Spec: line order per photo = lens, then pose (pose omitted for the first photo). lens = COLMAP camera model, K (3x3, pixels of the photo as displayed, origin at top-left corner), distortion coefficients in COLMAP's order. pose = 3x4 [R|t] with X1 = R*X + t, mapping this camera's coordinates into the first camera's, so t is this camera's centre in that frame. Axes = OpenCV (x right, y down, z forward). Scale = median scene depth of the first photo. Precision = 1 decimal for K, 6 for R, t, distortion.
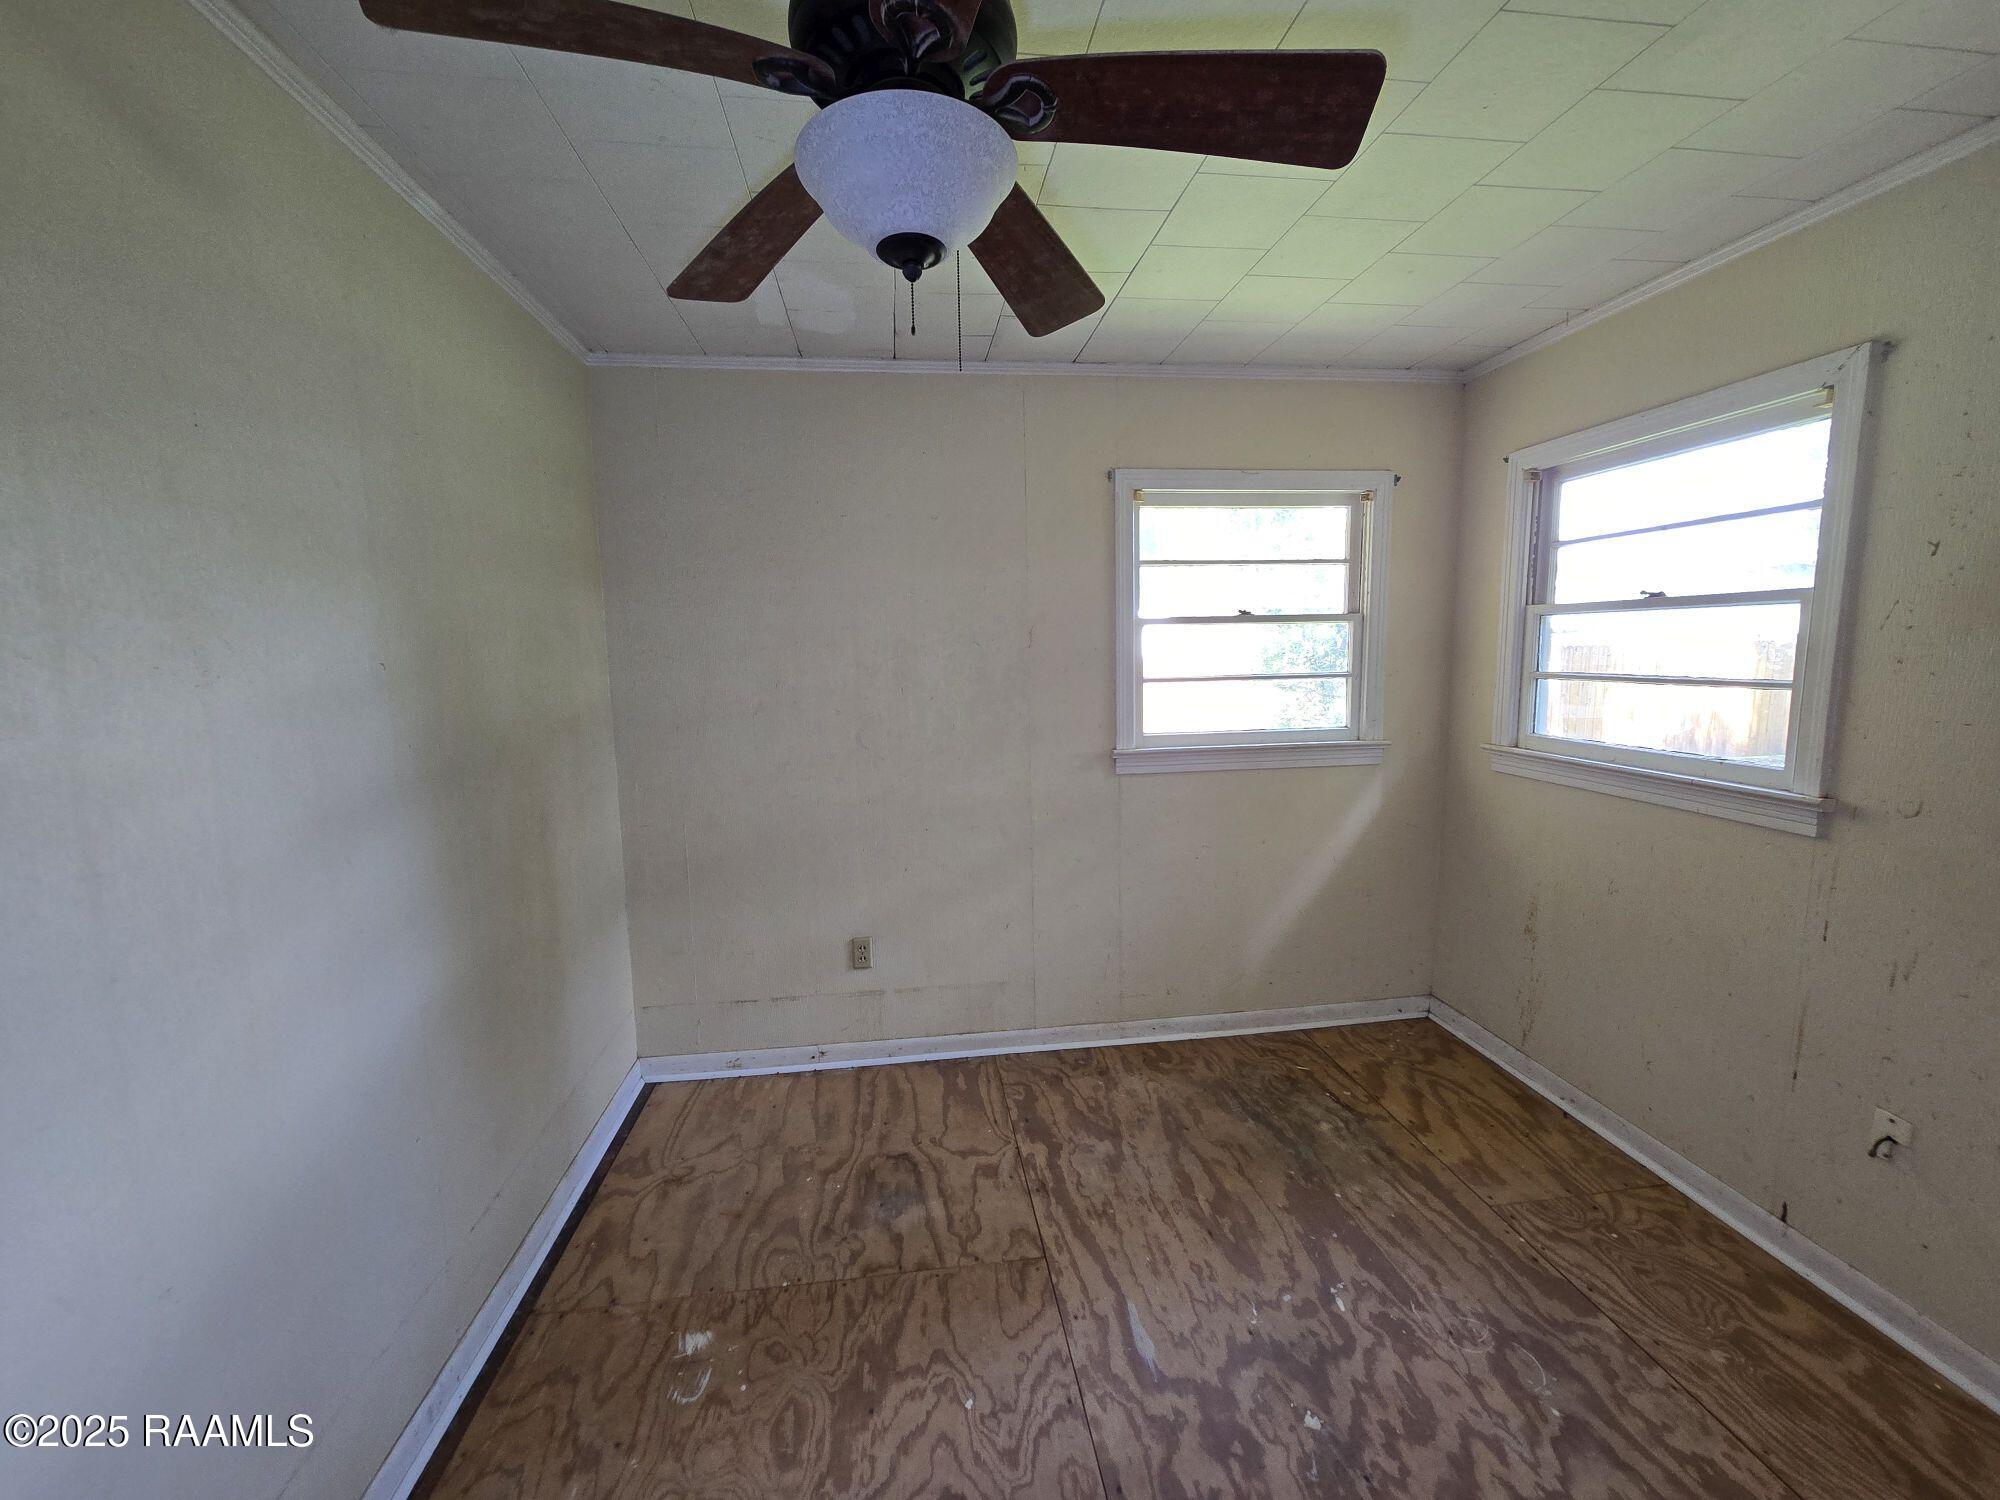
lens RADIAL K [[819.0, 0, 1006.3], [0, 819.0, 756.0], [0, 0, 1]] dist [0.001070, 0.000123]
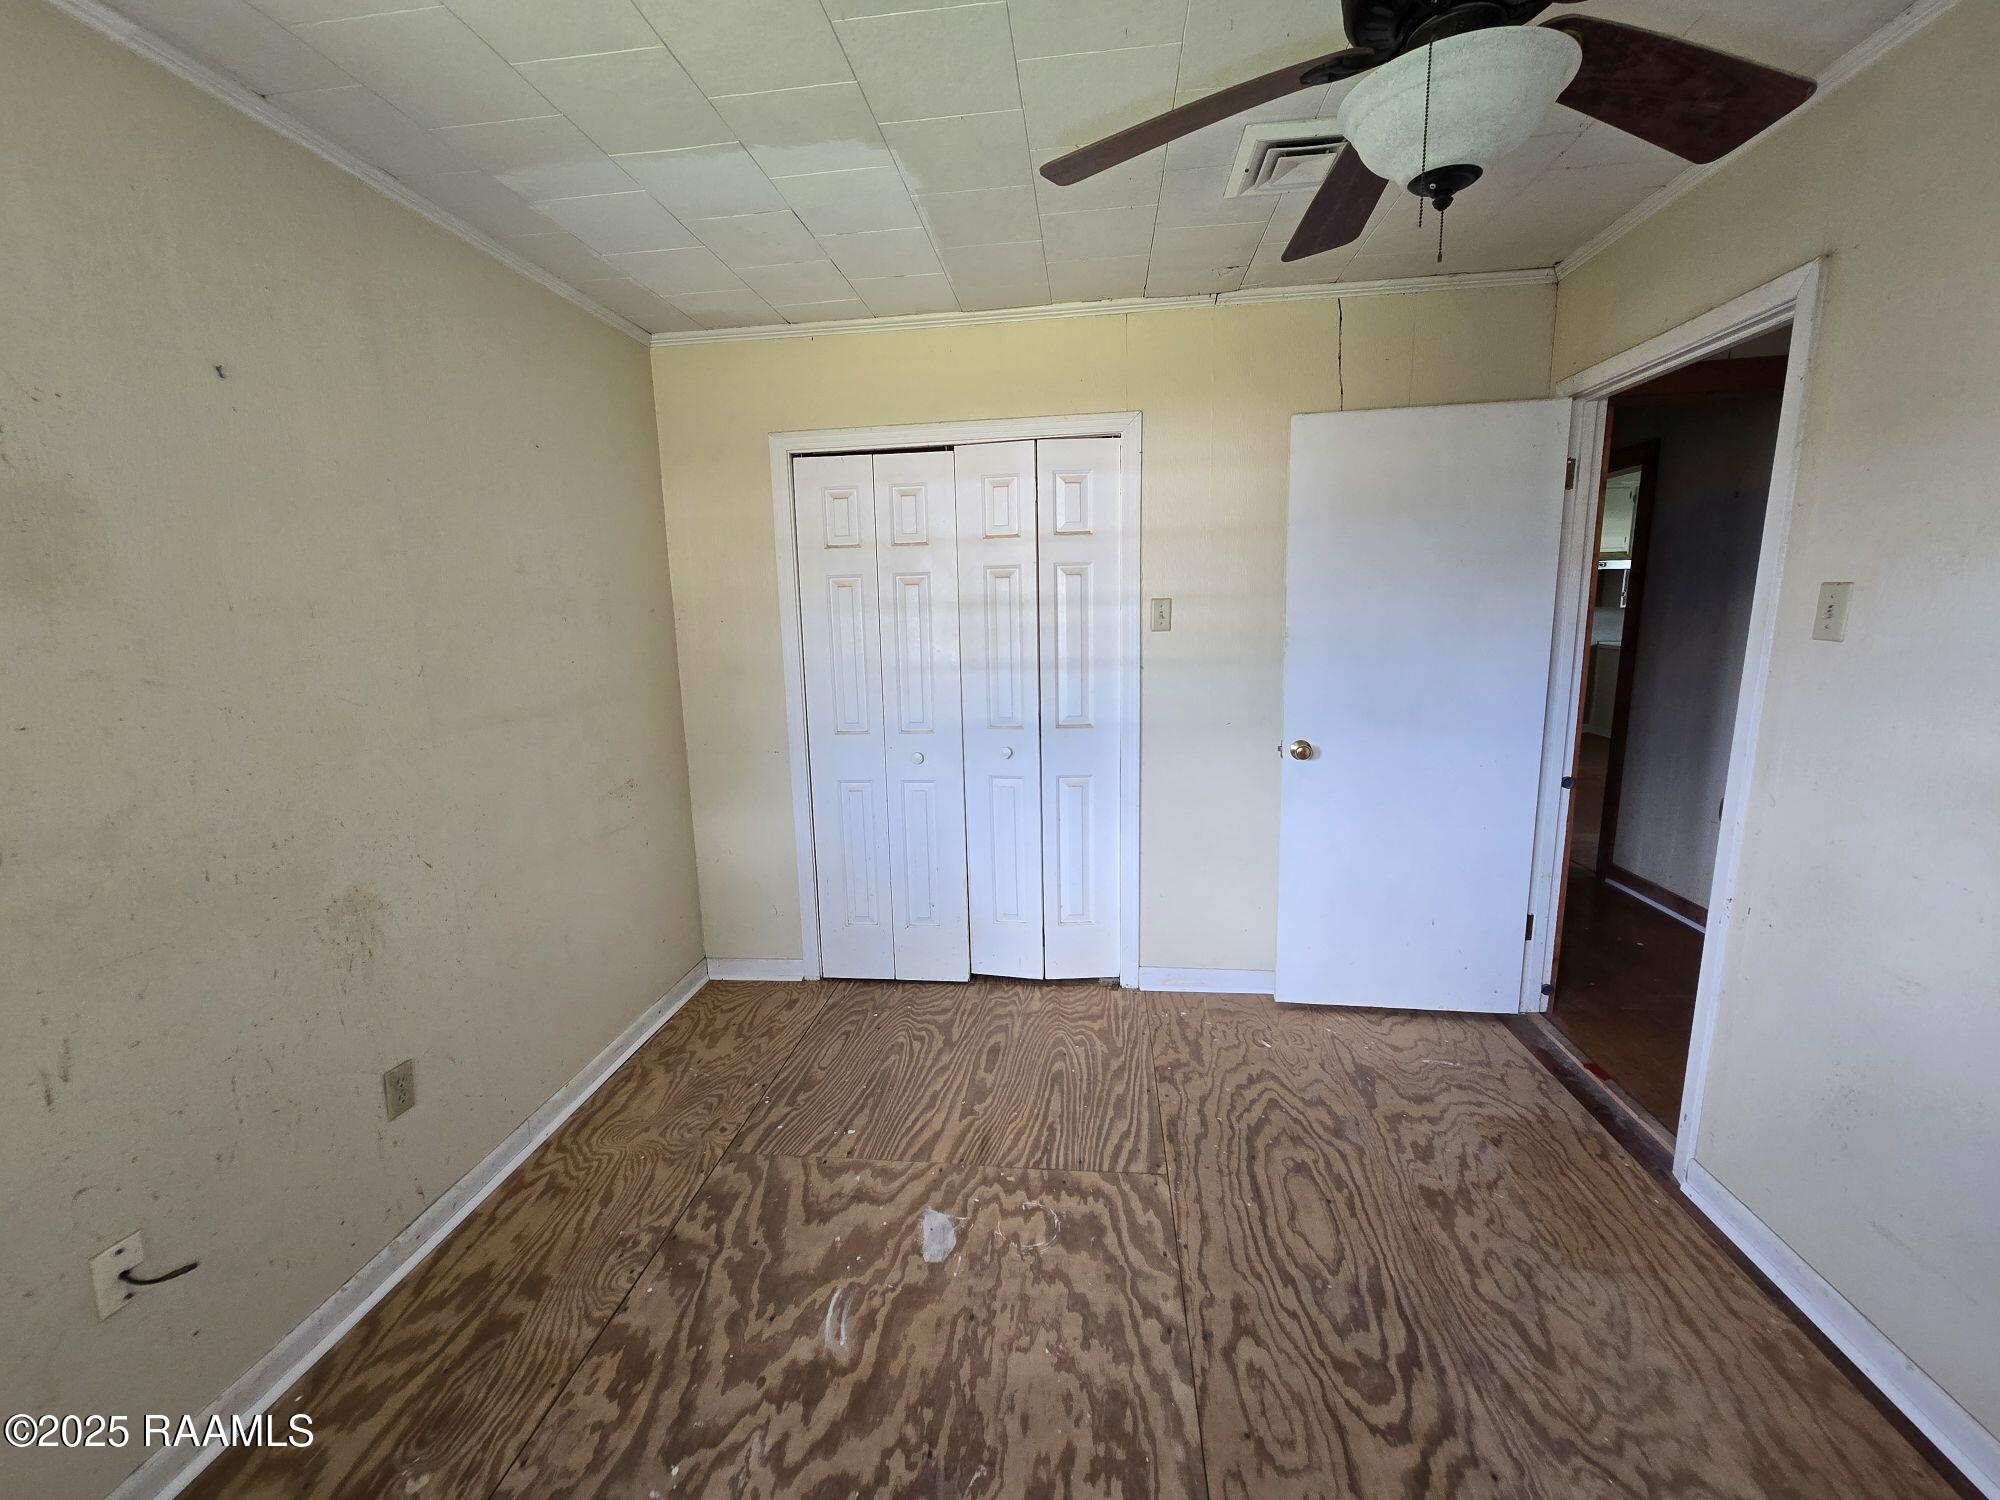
lens RADIAL K [[819.0, 0, 996.3], [0, 819.0, 749.2], [0, 0, 1]] dist [0.001070, 0.000123]
pose [[-0.966058, -0.001359, 0.258320, 0.112737], [0.075773, 0.954509, 0.288393, -0.185976], [-0.246961, 0.298178, -0.922009, 1.598314]]
